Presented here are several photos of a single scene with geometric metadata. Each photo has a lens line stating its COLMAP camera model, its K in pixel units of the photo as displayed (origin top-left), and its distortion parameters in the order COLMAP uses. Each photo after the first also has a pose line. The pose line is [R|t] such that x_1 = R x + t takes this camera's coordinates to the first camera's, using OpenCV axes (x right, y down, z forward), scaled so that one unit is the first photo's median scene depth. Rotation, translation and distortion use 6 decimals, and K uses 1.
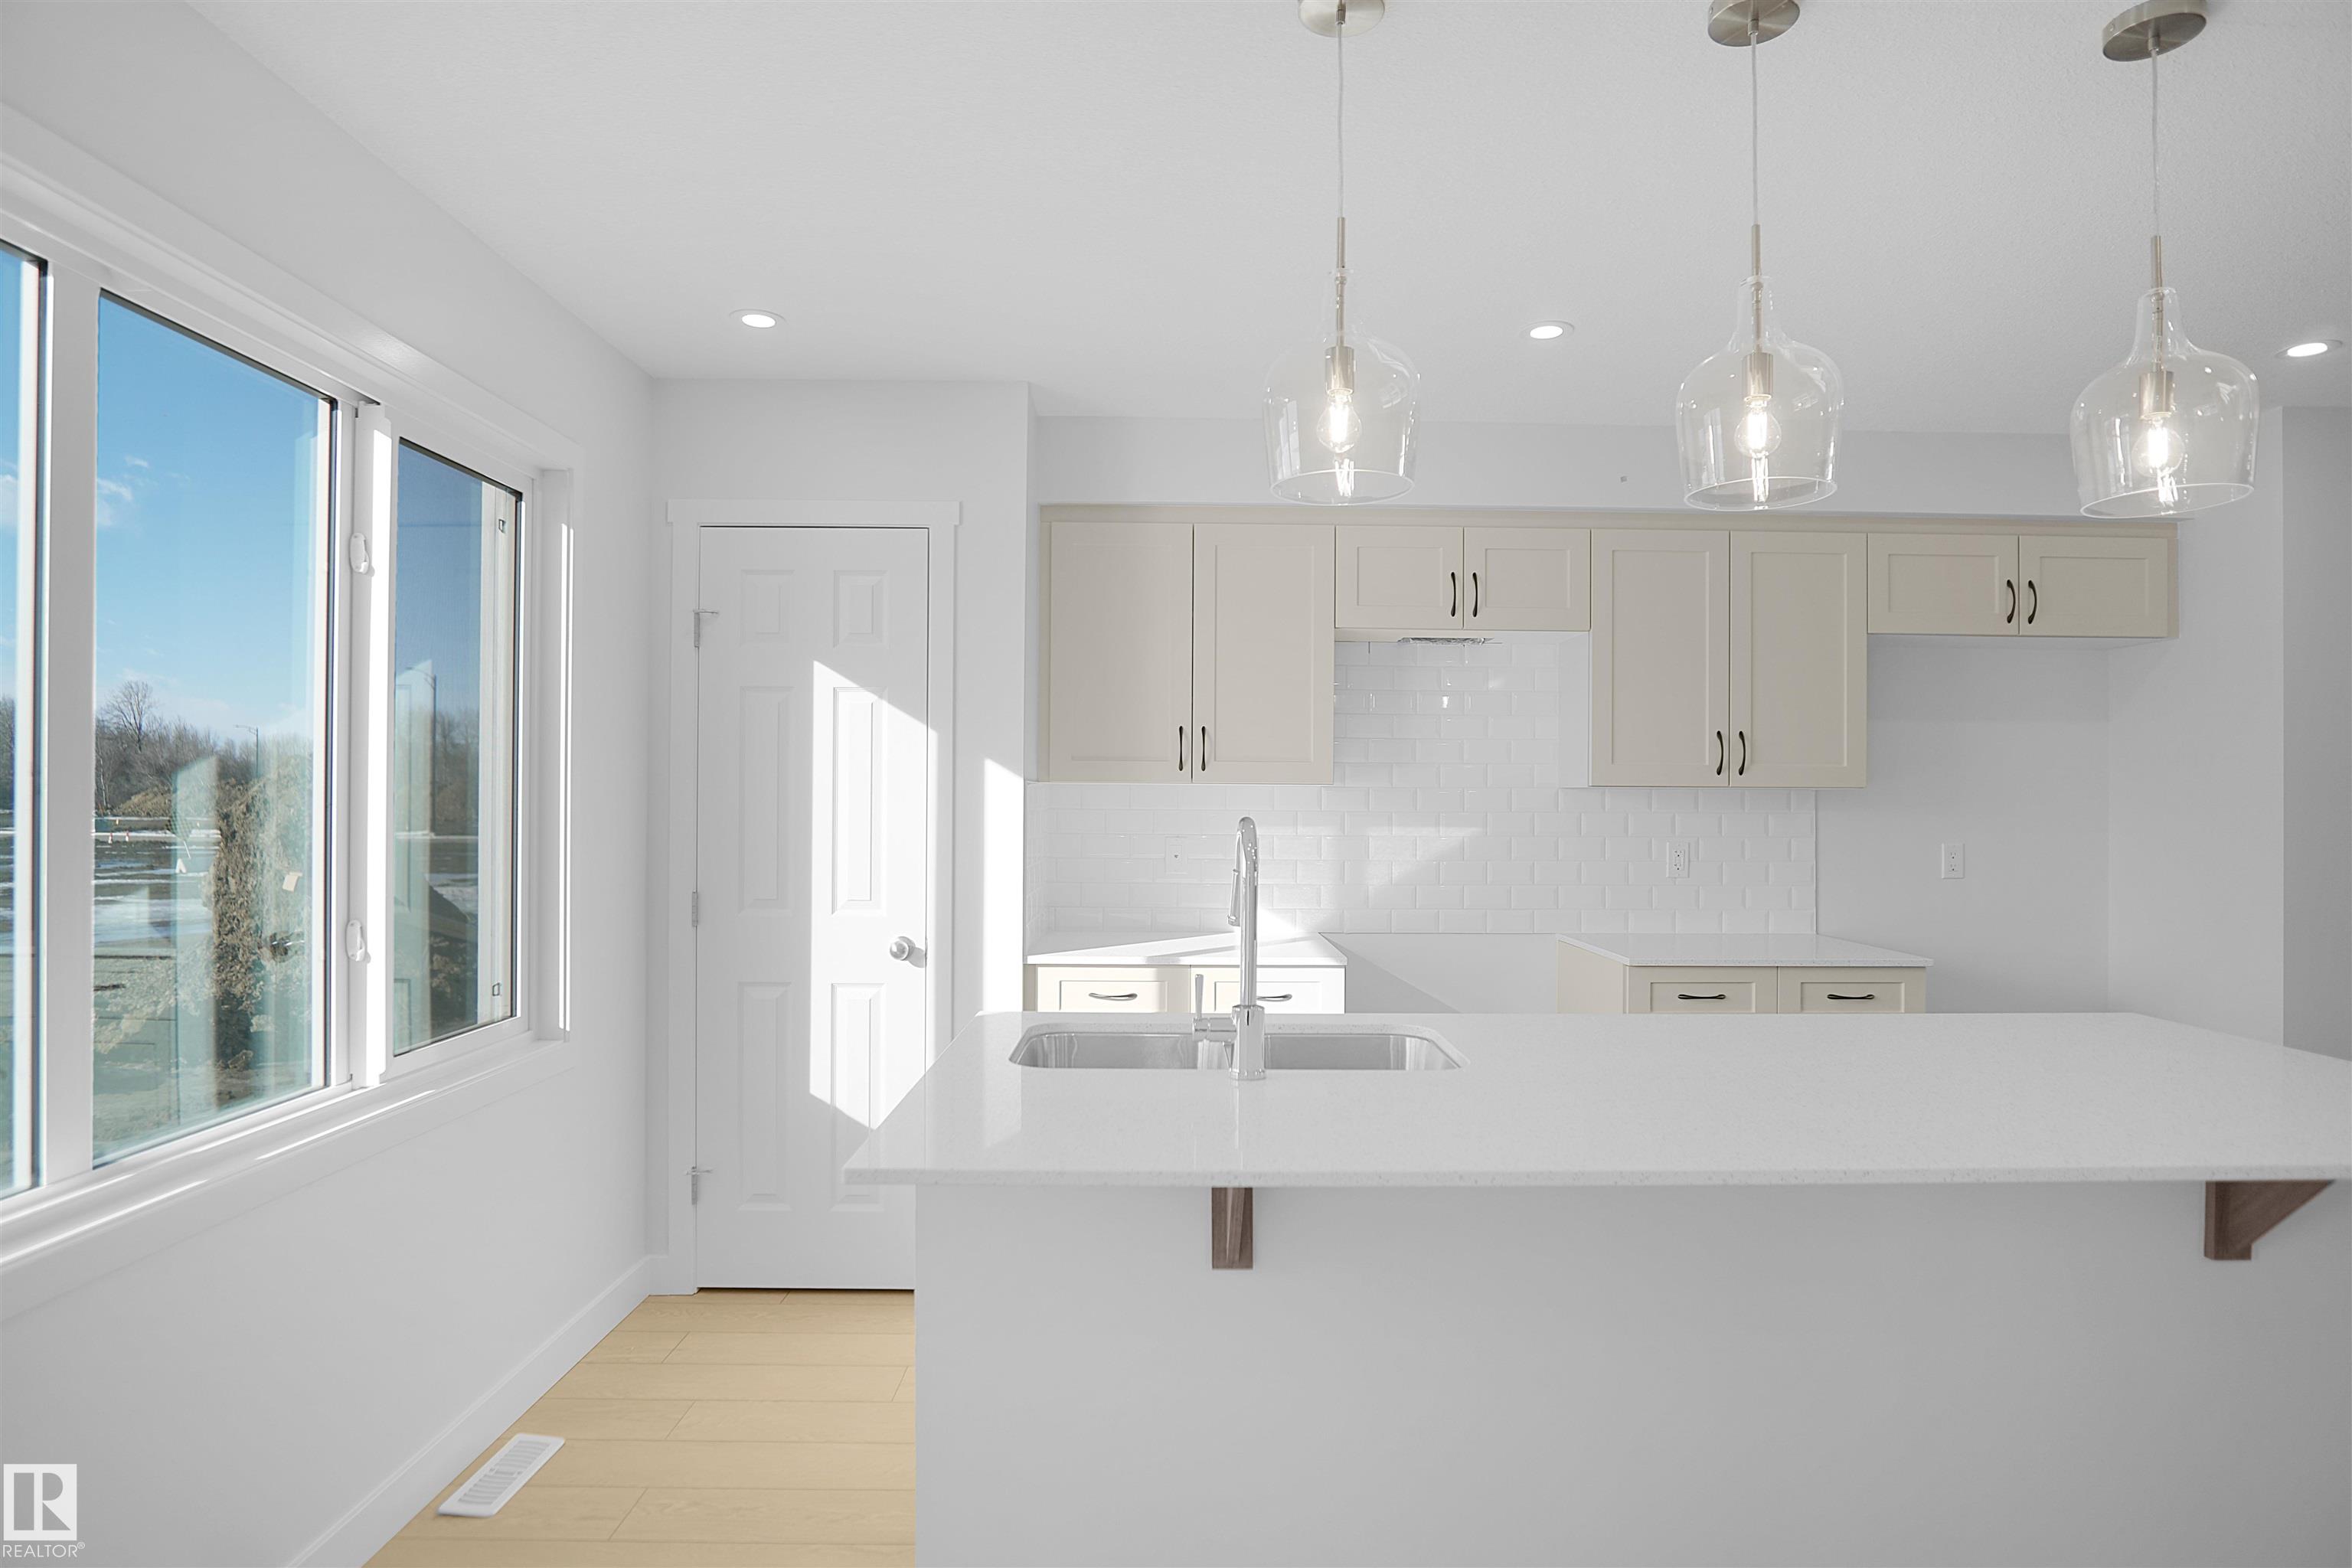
lens RADIAL K [[1267.1, 0, 1214.3], [0, 1267.1, 803.0], [0, 0, 1]] dist [-0.023207, 0.004889]
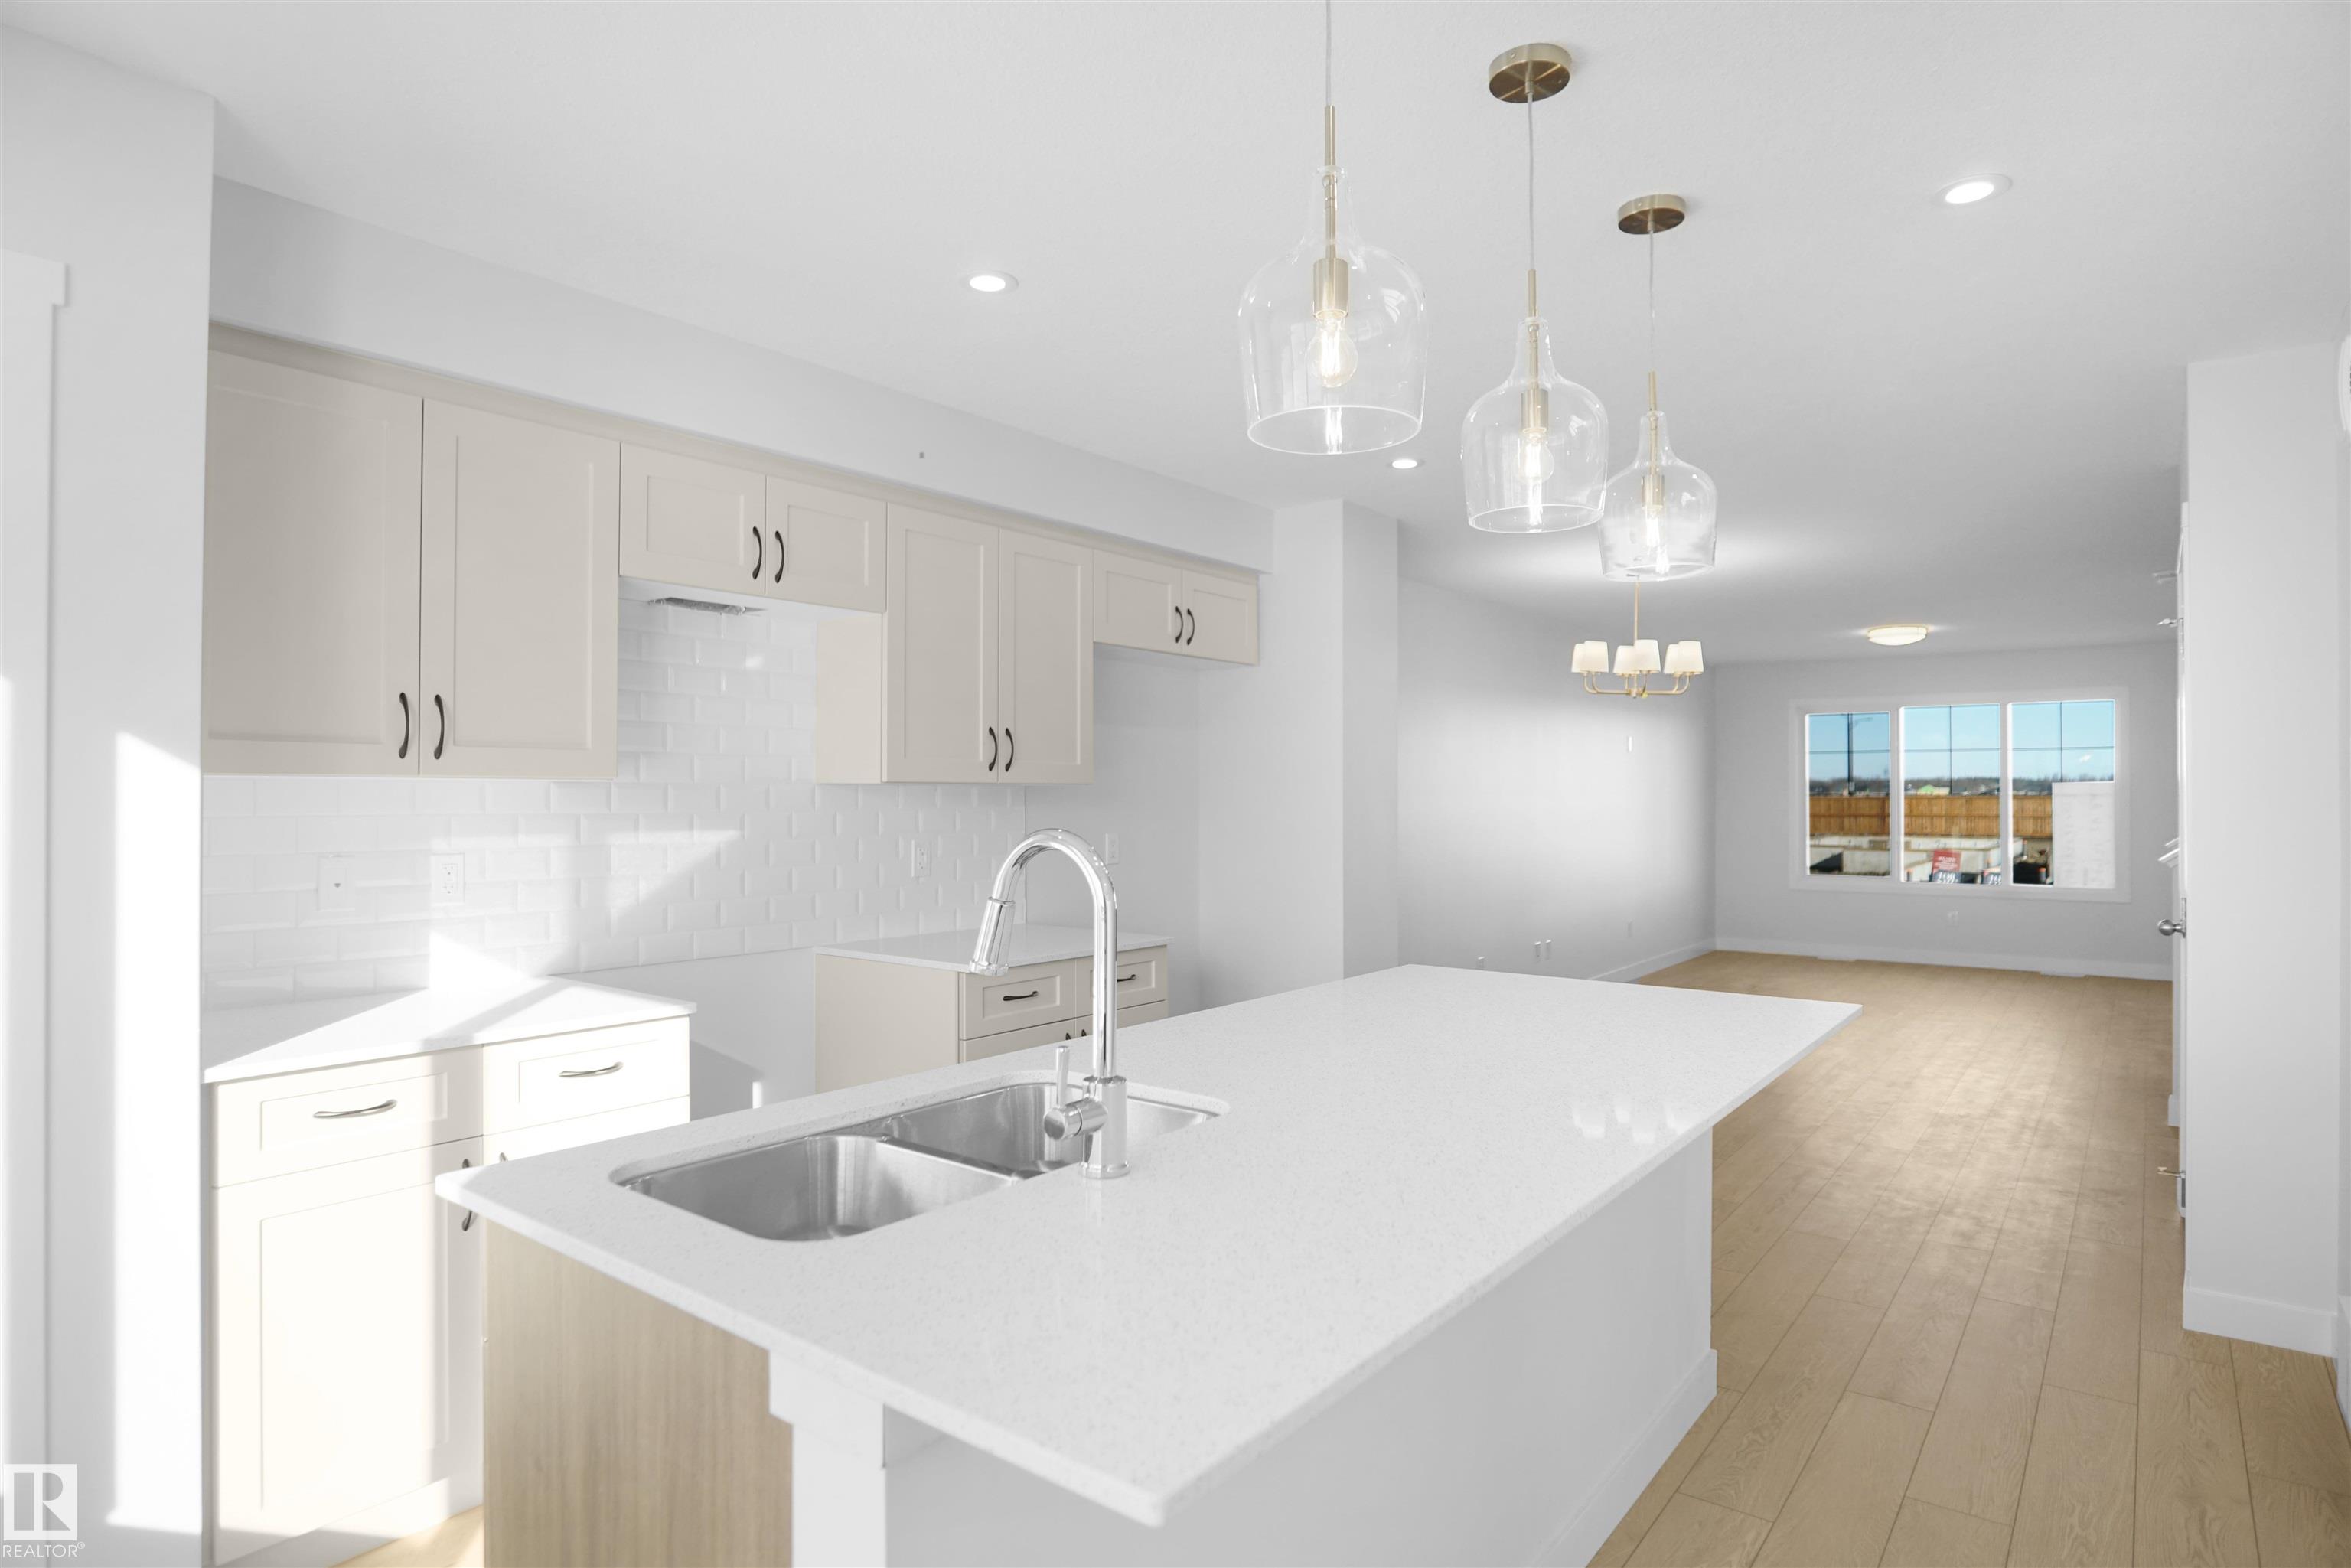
lens RADIAL K [[1266.5, 0, 1176.2], [0, 1266.5, 791.8], [0, 0, 1]] dist [-0.023207, 0.004889]
pose [[0.633642, -0.003690, 0.773618, -0.280689], [0.005834, 0.999983, -0.000009, -0.005024], [-0.773605, 0.004520, 0.633652, 0.254808]]
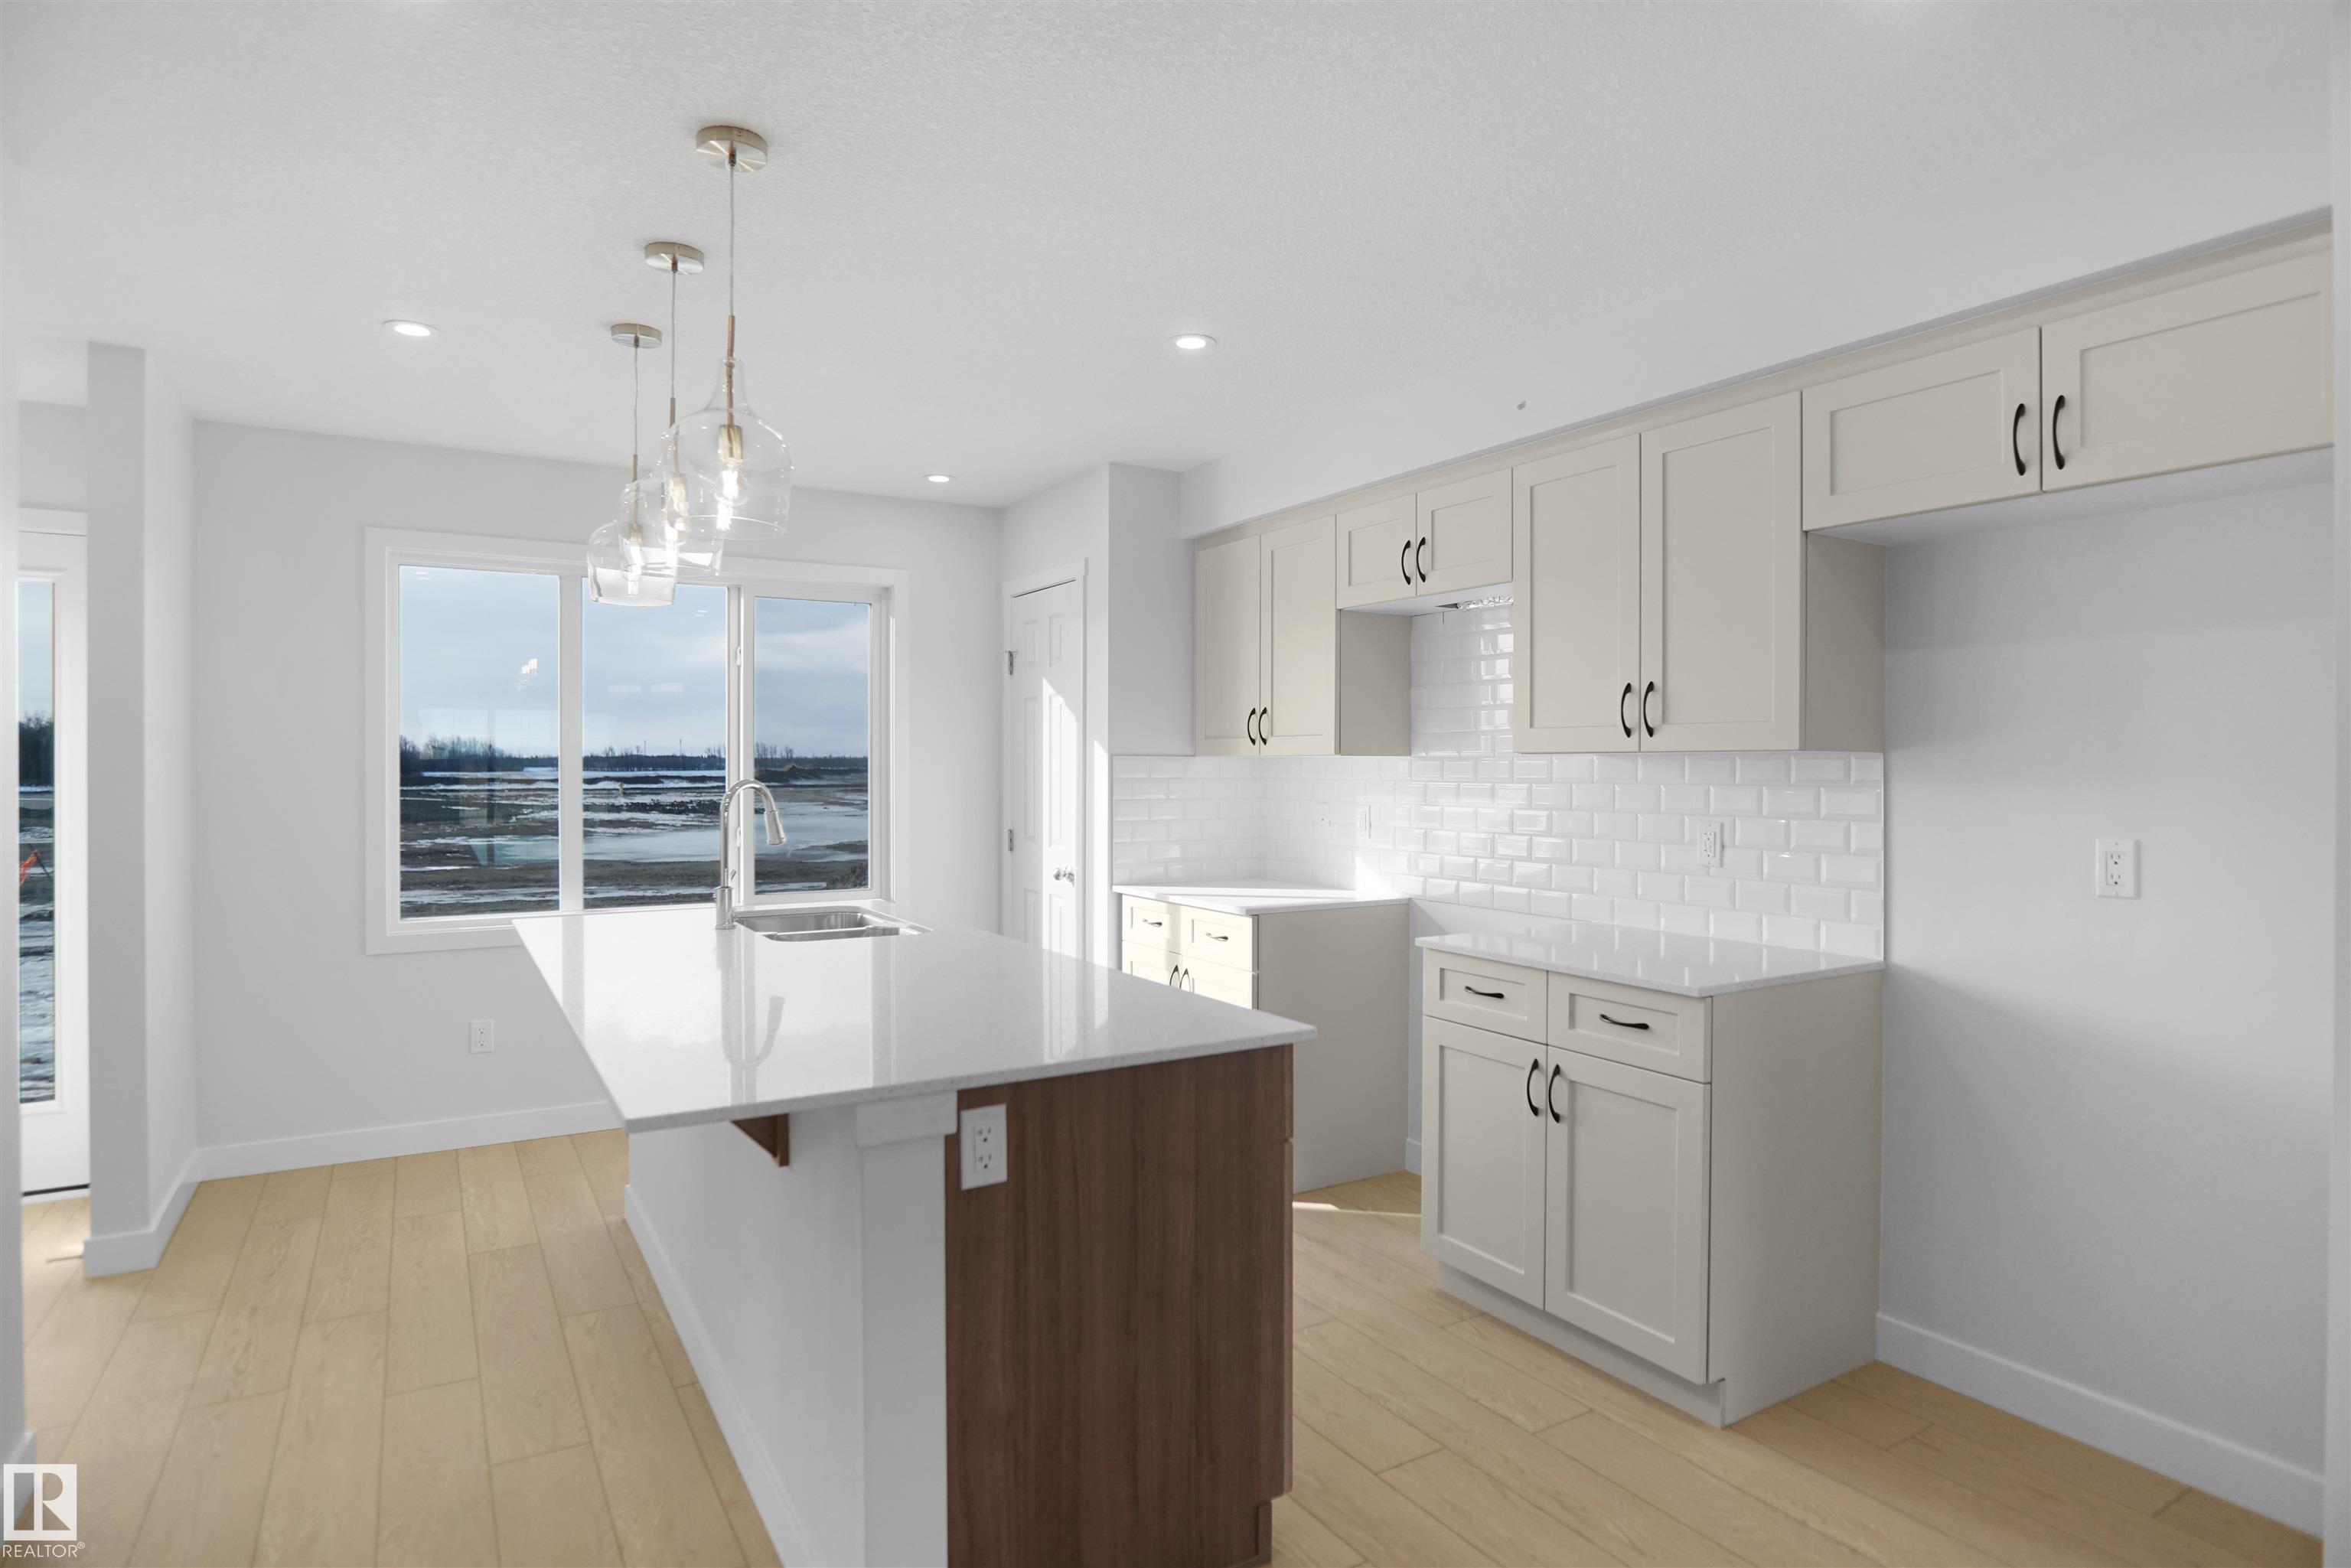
lens RADIAL K [[1266.5, 0, 1195.5], [0, 1266.5, 770.2], [0, 0, 1]] dist [-0.023207, 0.004889]
pose [[0.508794, -0.003463, -0.860881, 0.955884], [-0.002914, 0.999979, -0.005745, 0.004632], [0.860883, 0.005431, 0.508774, 0.351706]]
